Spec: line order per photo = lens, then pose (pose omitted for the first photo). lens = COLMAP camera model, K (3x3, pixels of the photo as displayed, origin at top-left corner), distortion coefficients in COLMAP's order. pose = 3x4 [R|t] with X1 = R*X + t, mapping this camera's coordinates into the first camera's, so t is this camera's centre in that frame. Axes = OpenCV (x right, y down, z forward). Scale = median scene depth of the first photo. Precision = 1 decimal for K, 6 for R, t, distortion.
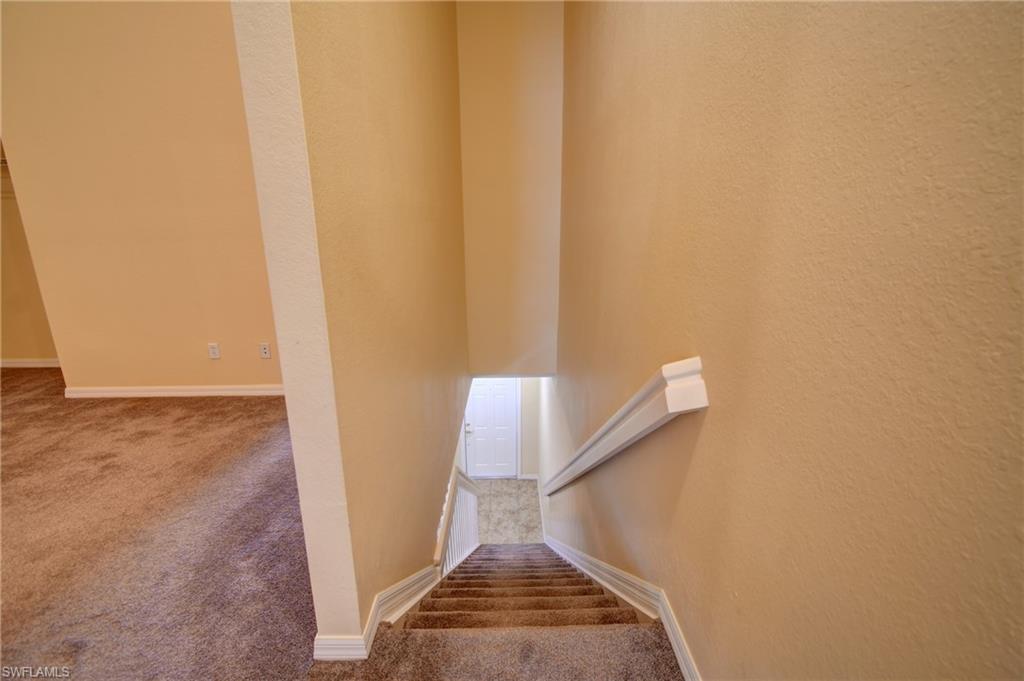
lens RADIAL K [[455.7, 0, 510.9], [0, 455.7, 341.2], [0, 0, 1]] dist [0.002115, -0.001406]
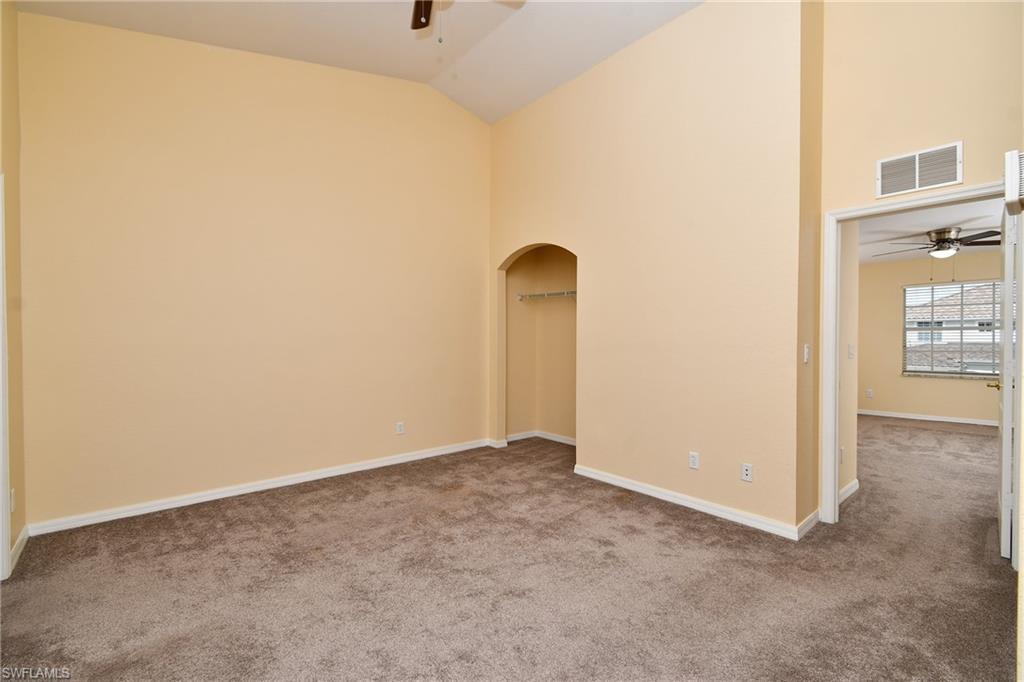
lens RADIAL K [[455.7, 0, 508.0], [0, 455.7, 339.7], [0, 0, 1]] dist [0.002115, -0.001406]
pose [[0.634278, 0.016662, -0.772926, -0.181139], [-0.203593, 0.968078, -0.146204, -0.006252], [0.745816, 0.250096, 0.617422, 0.034057]]
